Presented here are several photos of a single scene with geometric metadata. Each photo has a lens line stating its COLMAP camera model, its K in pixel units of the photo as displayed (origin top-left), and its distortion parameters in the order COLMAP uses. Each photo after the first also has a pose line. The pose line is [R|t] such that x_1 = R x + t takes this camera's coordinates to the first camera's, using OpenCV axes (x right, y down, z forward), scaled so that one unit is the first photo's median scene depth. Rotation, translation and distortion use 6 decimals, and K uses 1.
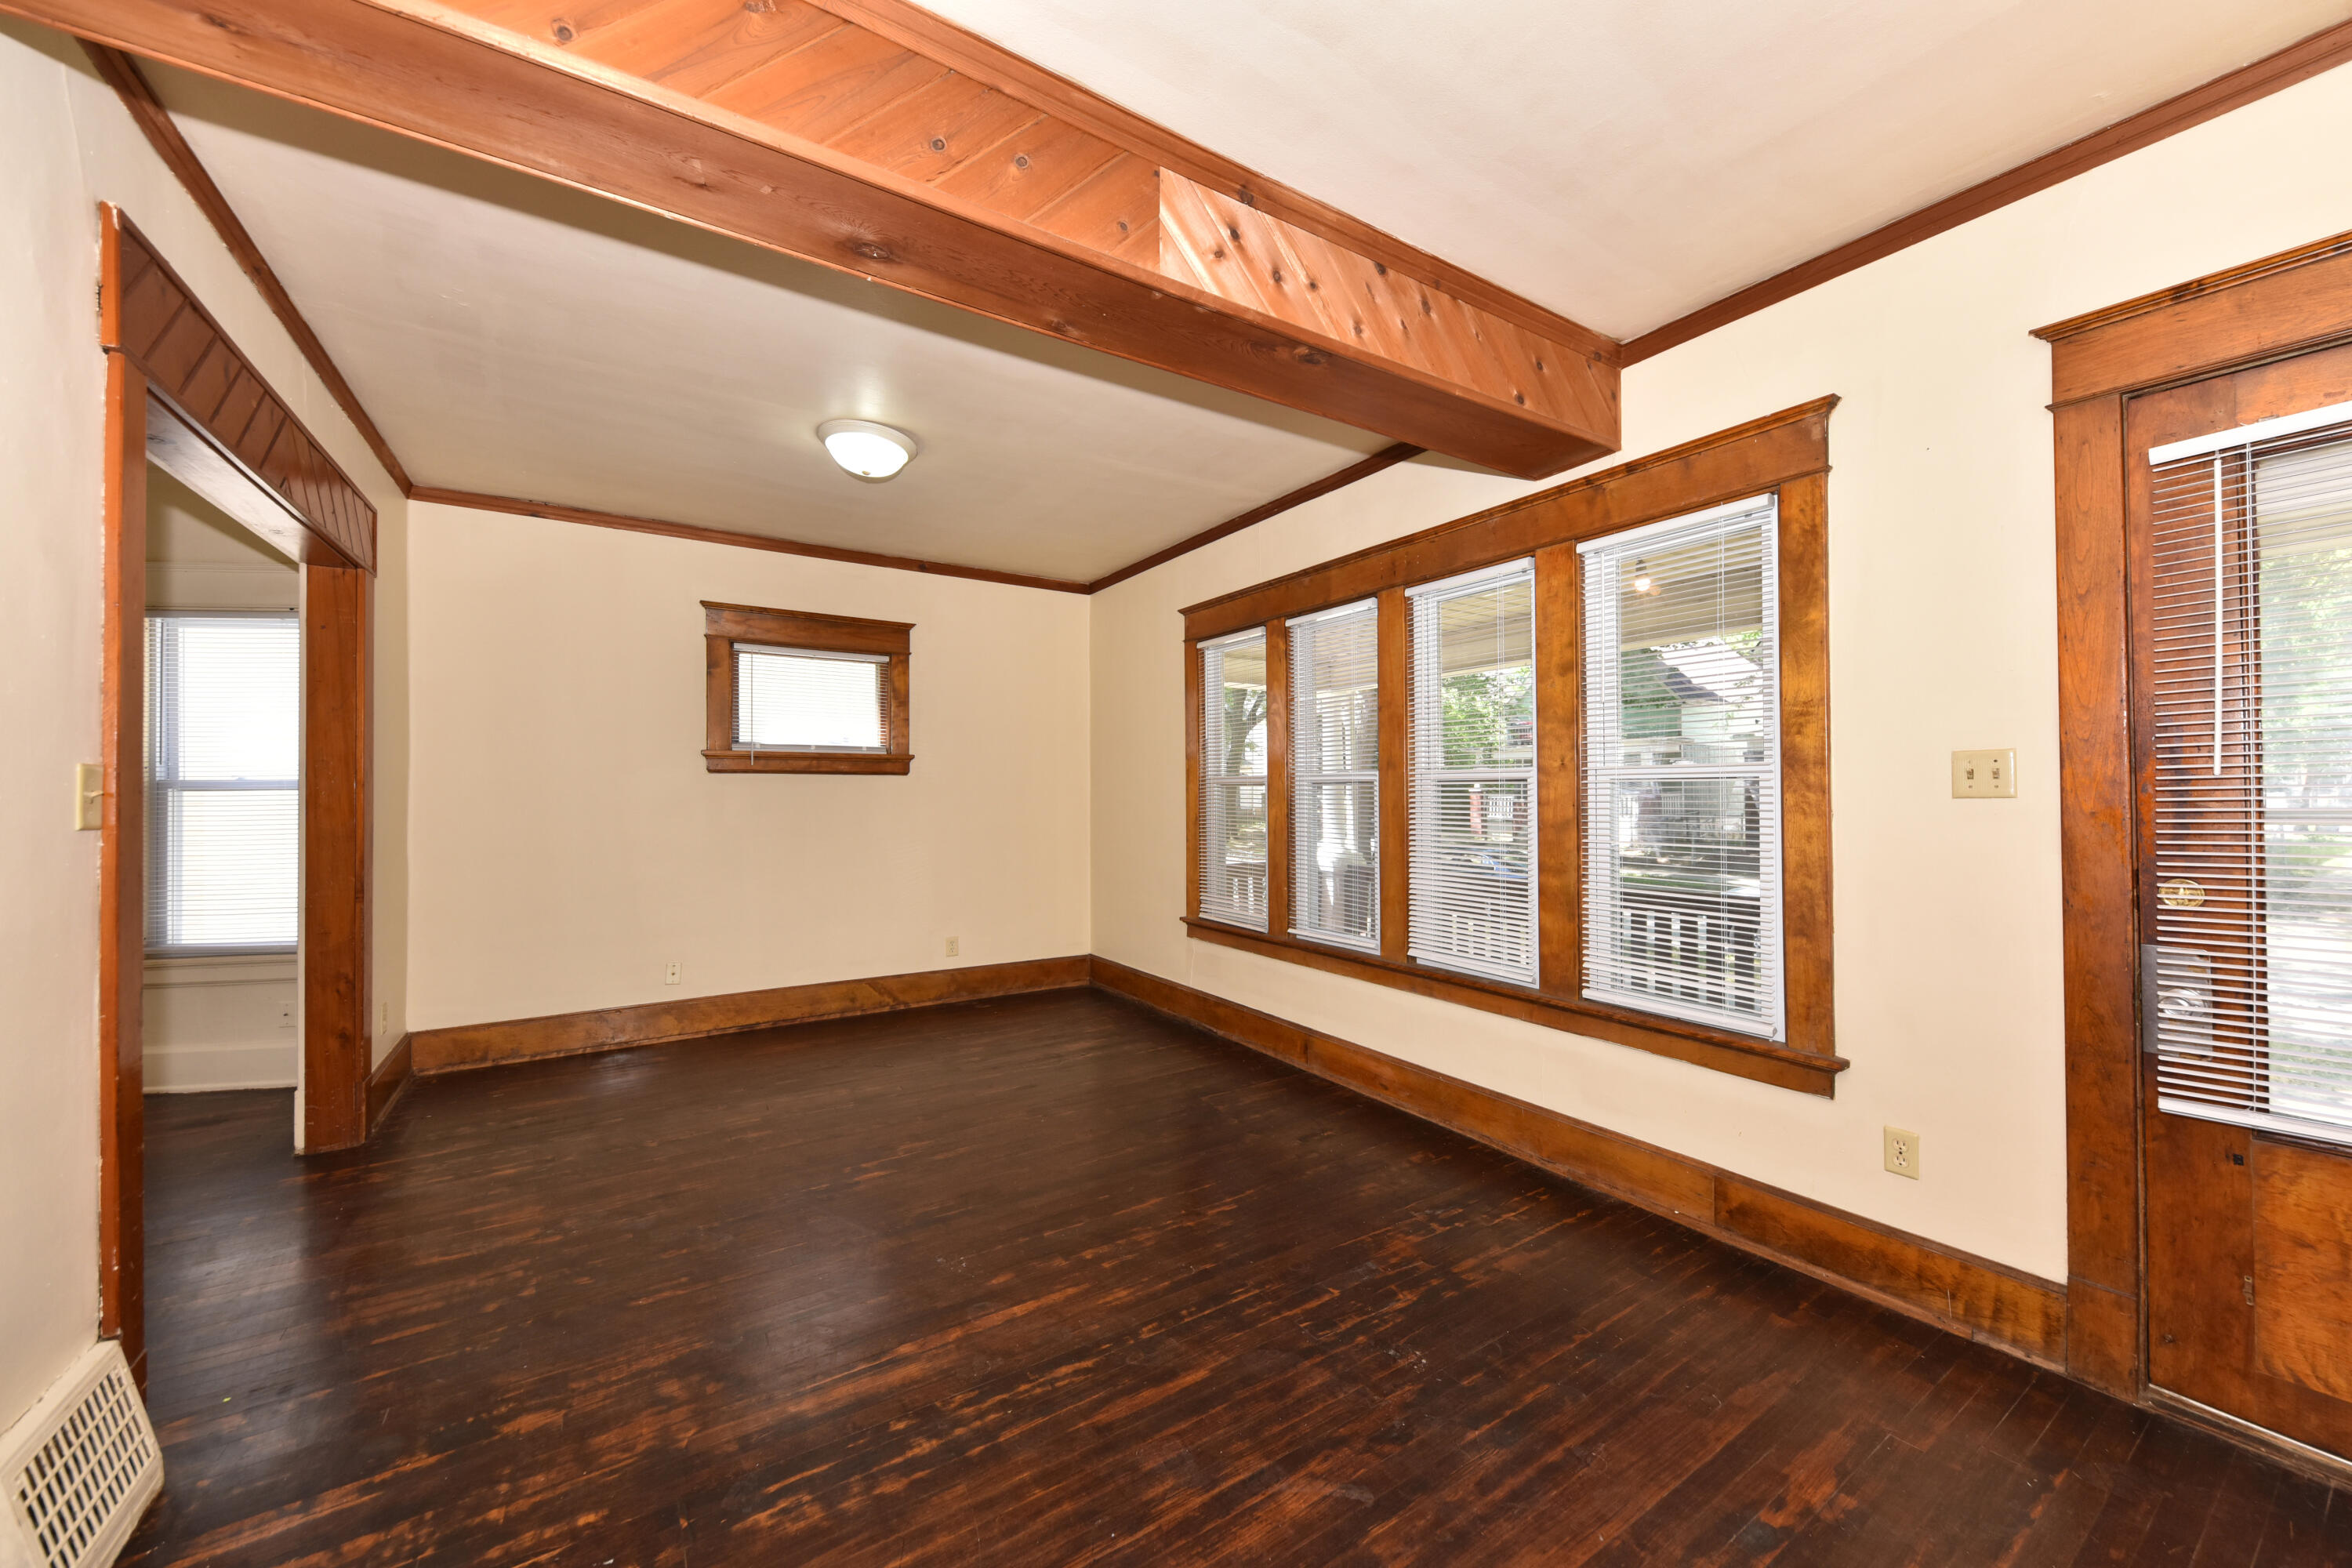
lens RADIAL K [[855.7, 0, 1180.3], [0, 855.7, 788.5], [0, 0, 1]] dist [0.000899, -0.000449]
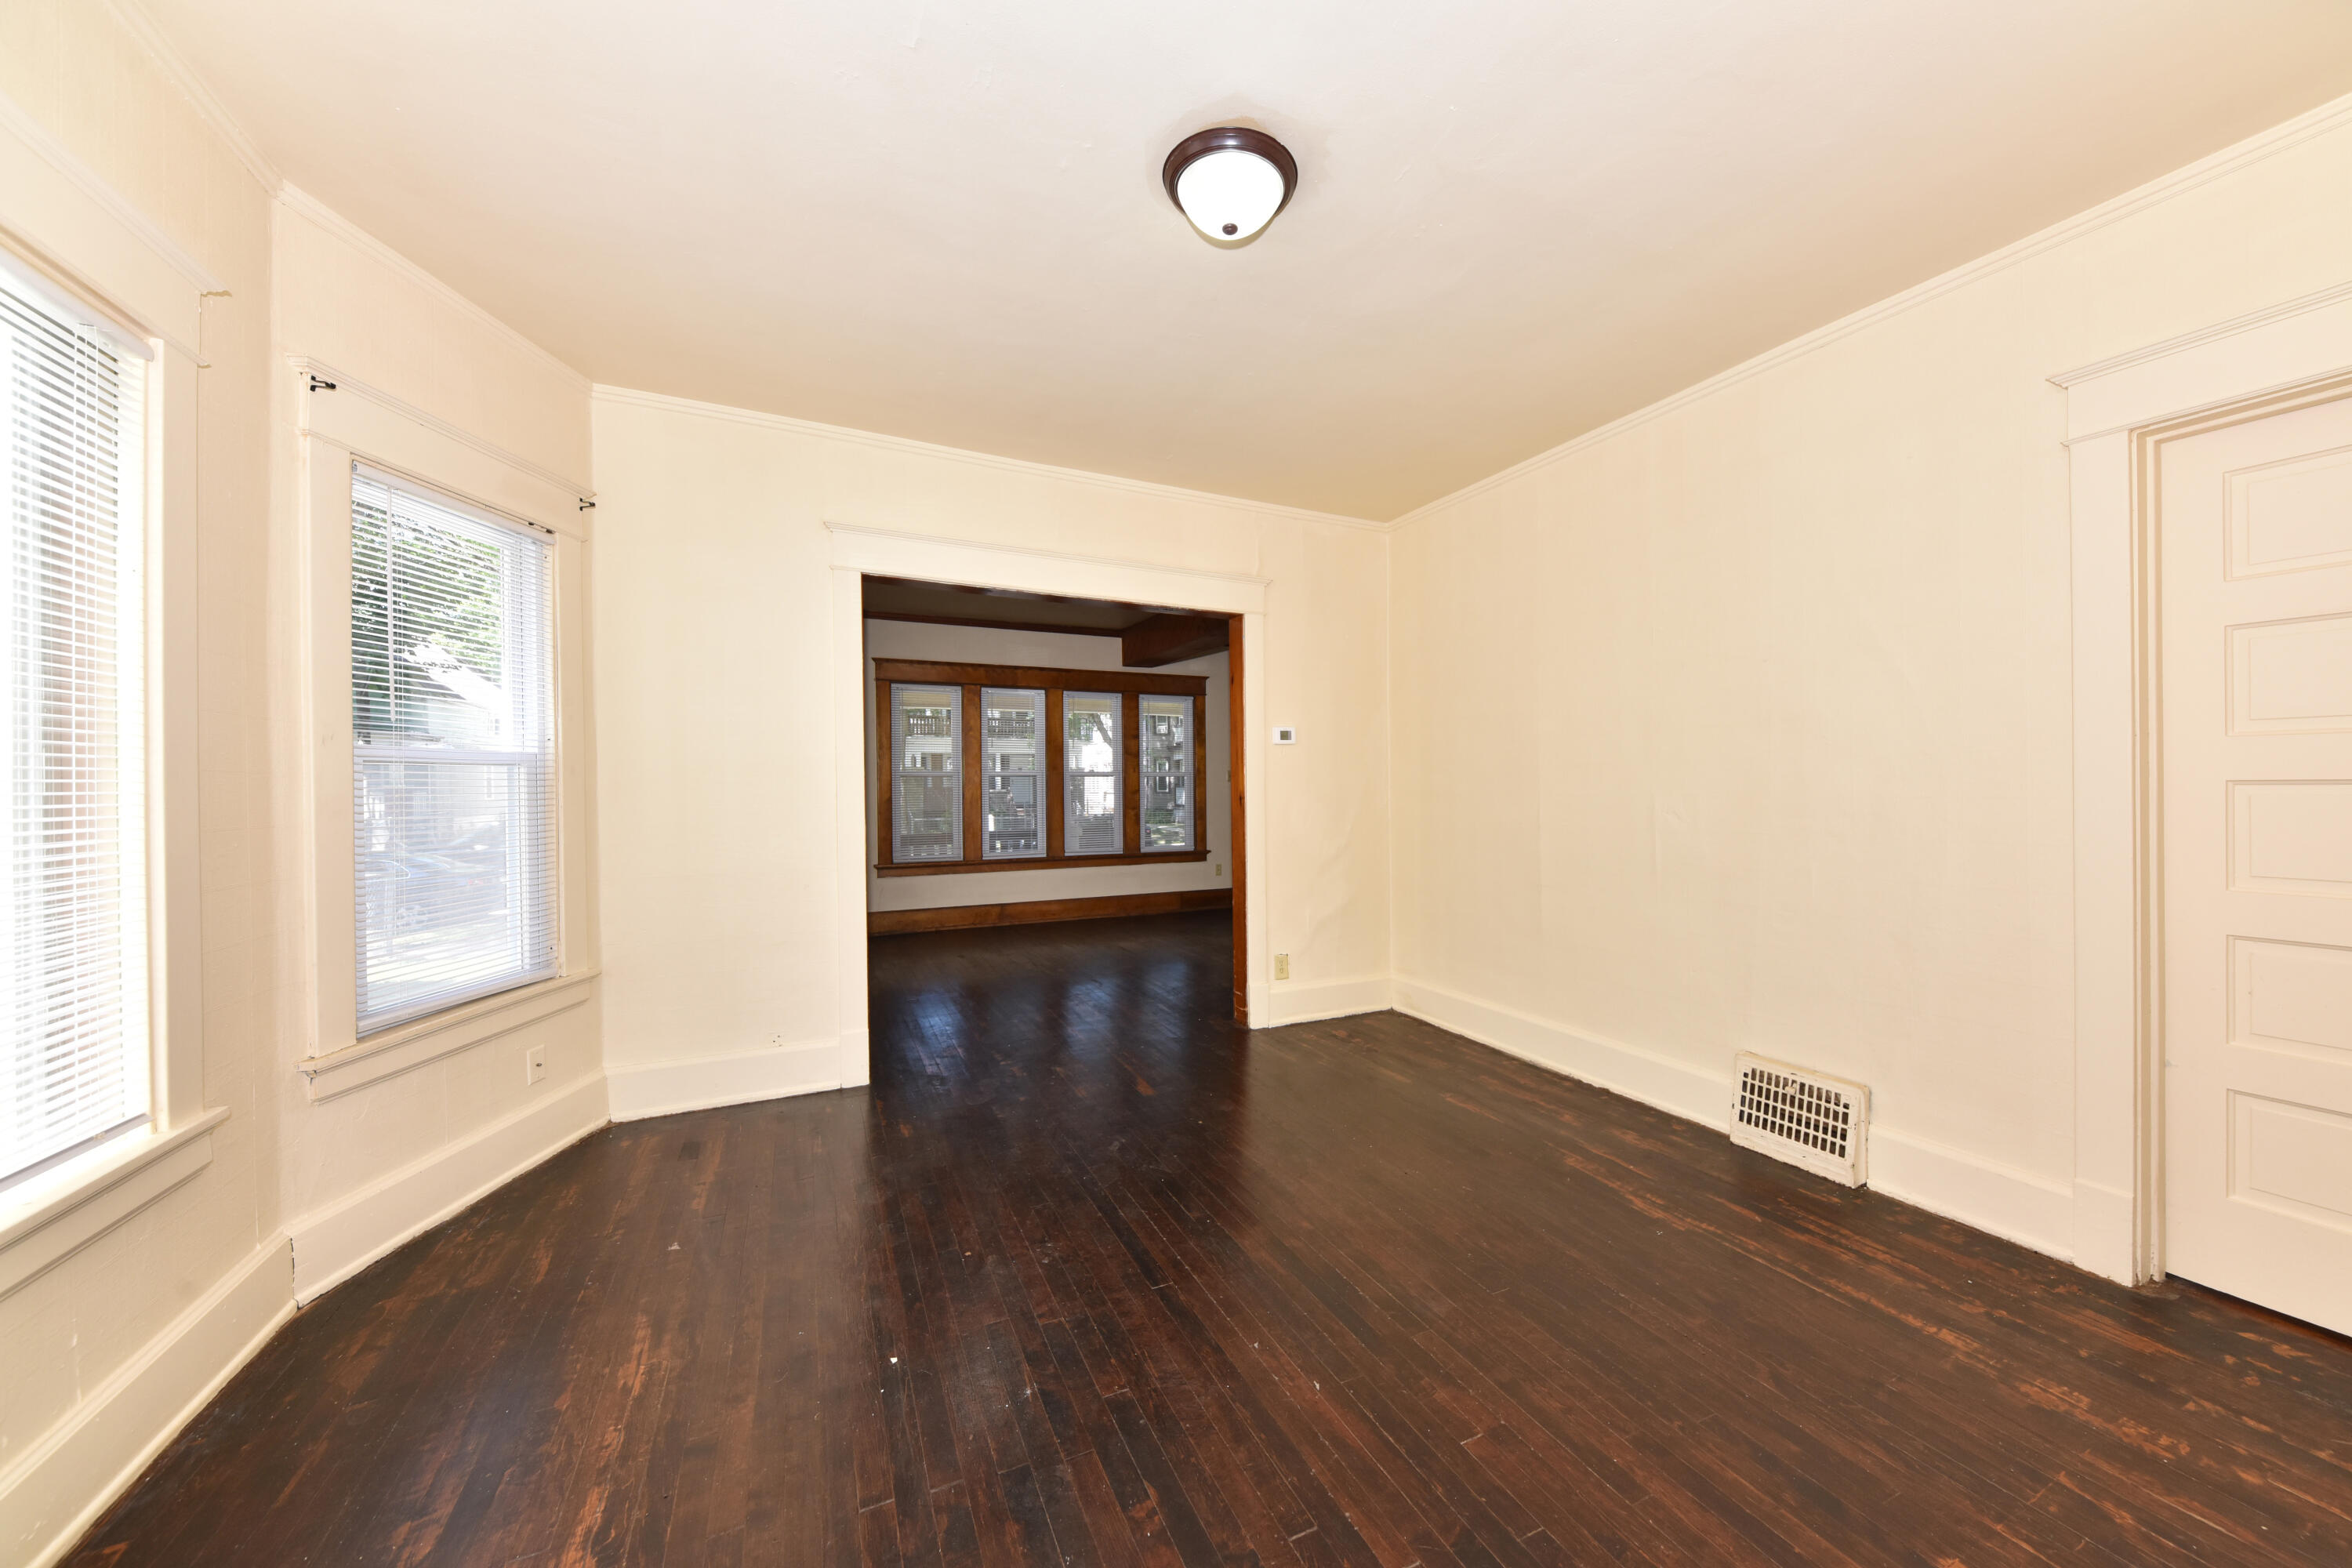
lens RADIAL K [[826.1, 0, 1178.0], [0, 826.1, 782.6], [0, 0, 1]] dist [-0.000152, 0.000232]
pose [[0.143165, 0.005500, 0.989684, -2.145420], [0.003296, 0.999976, -0.006034, 0.027104], [-0.989693, 0.004126, 0.143143, 0.444140]]
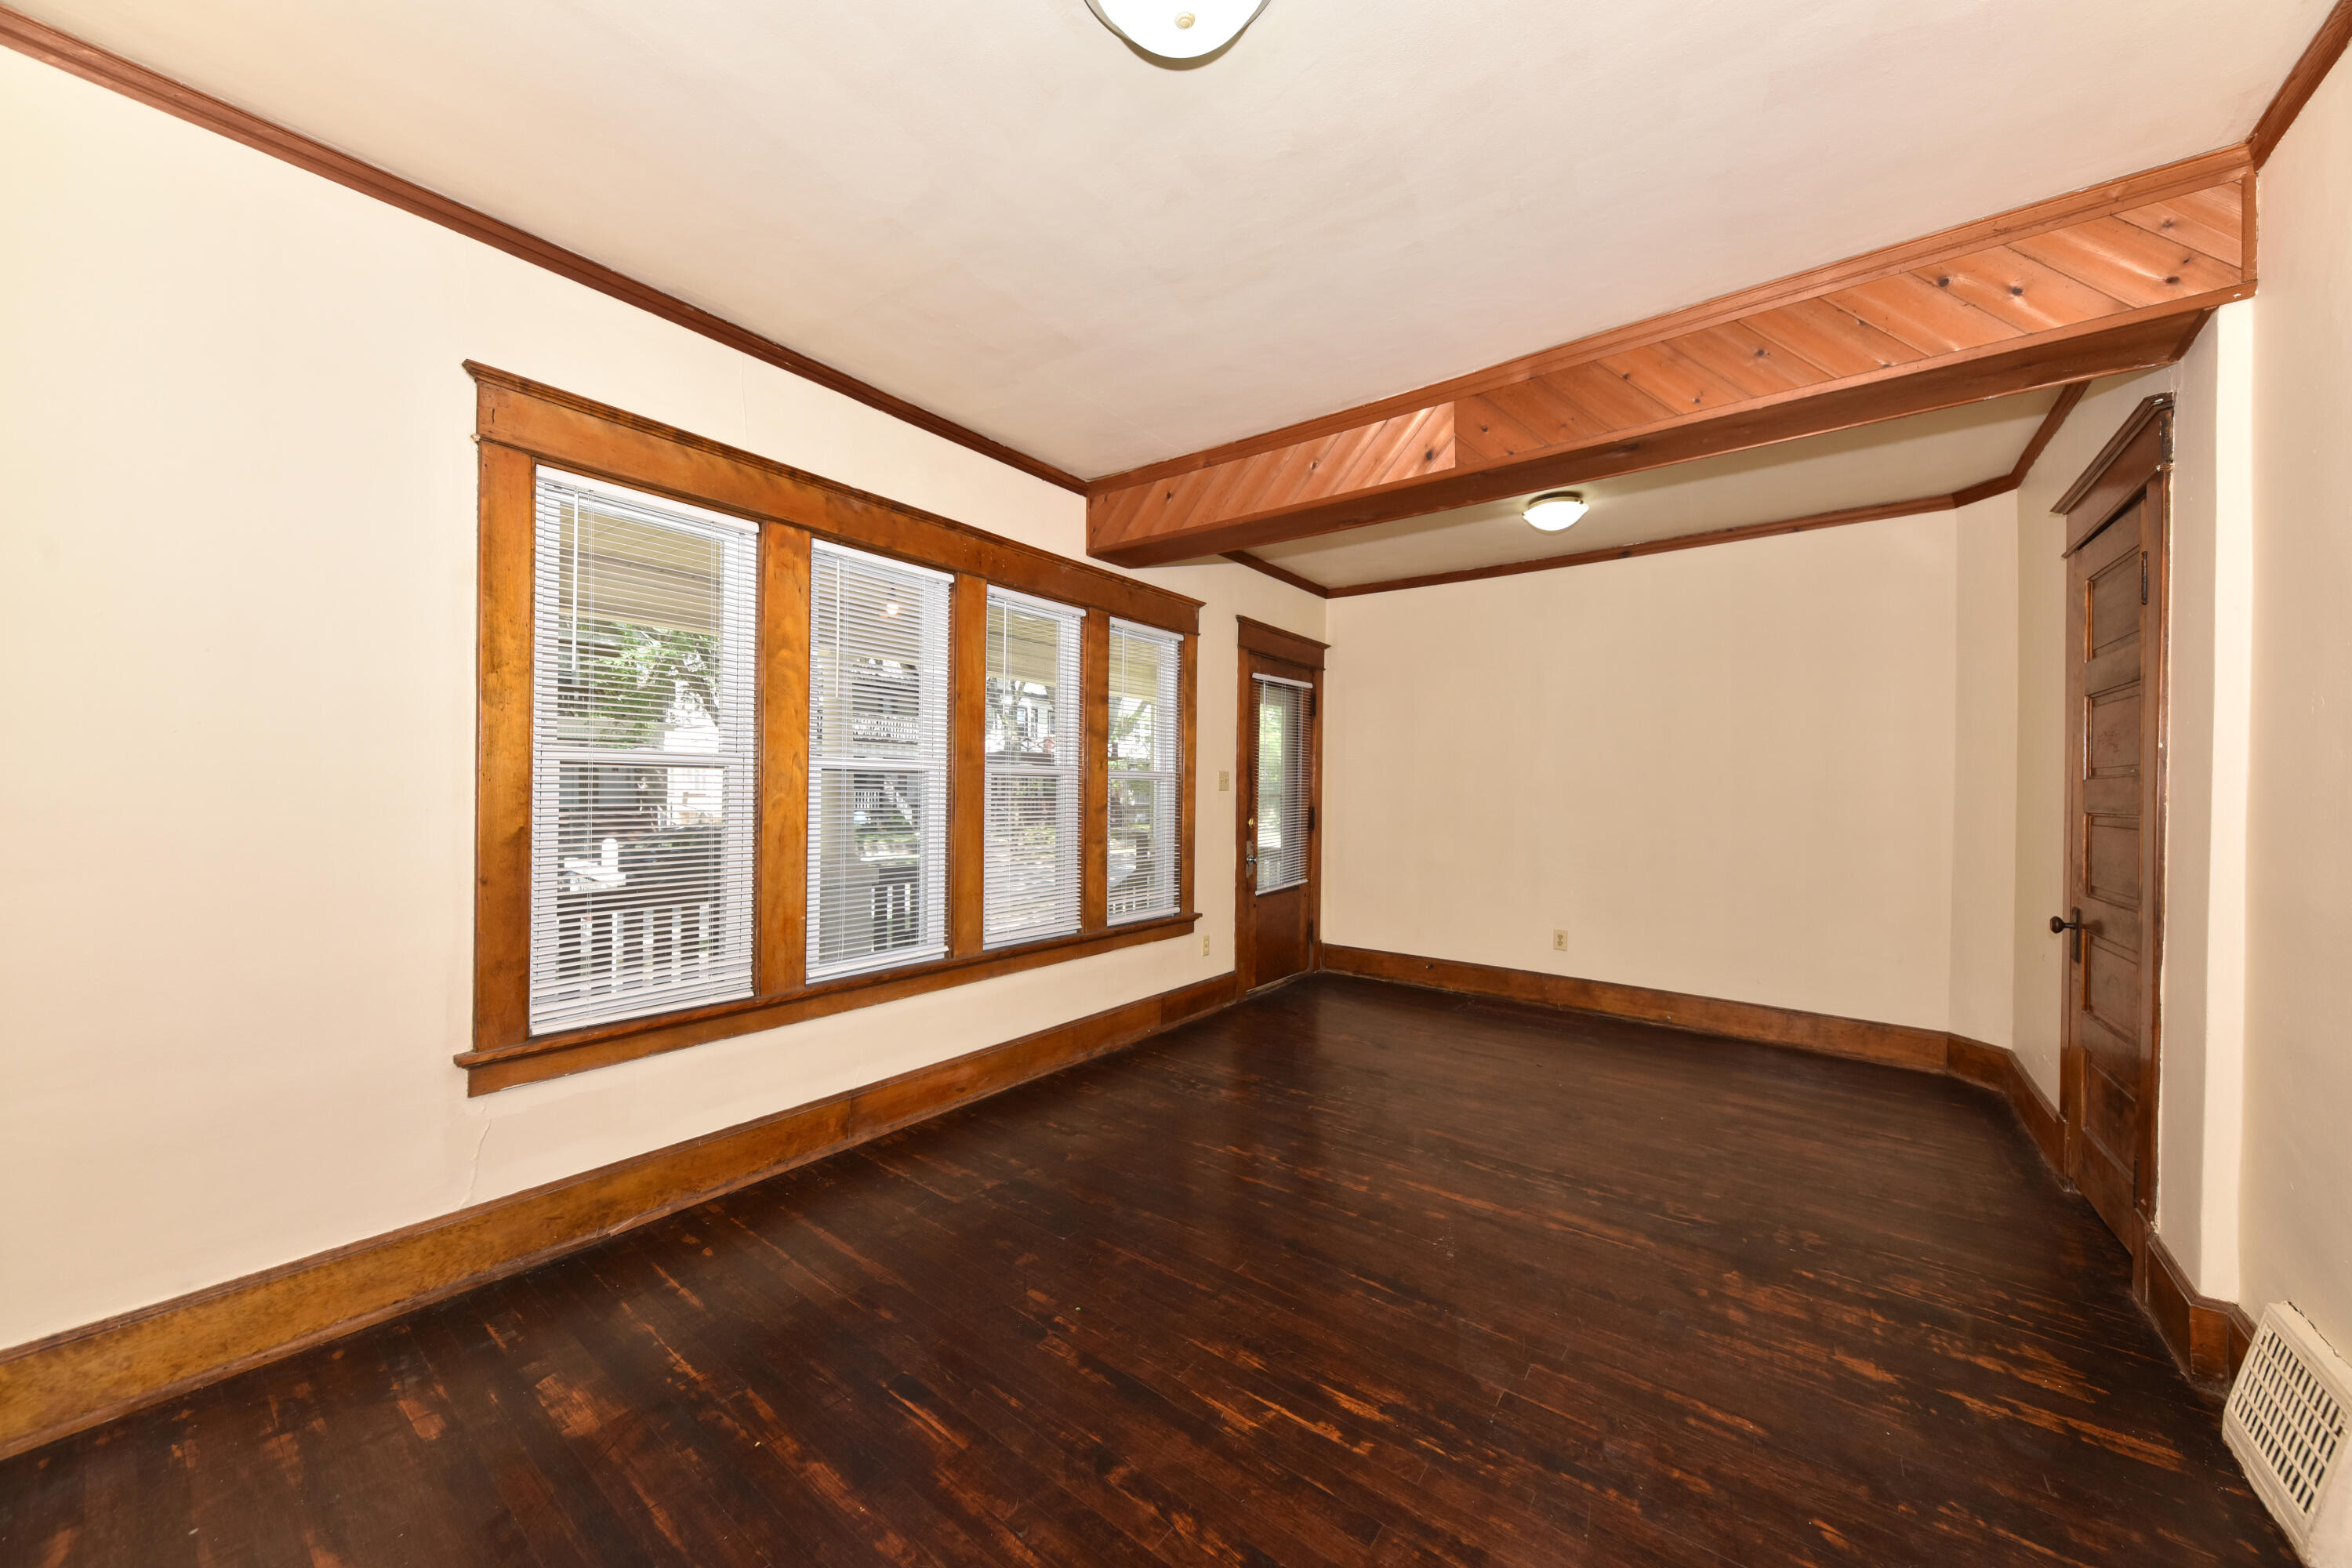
lens RADIAL K [[826.1, 0, 1183.1], [0, 826.1, 786.9], [0, 0, 1]] dist [-0.000152, 0.000232]
pose [[-0.345914, -0.000421, 0.938266, -0.847068], [-0.015147, 0.999872, -0.005135, 0.010082], [-0.938144, -0.015989, -0.345876, 1.285571]]
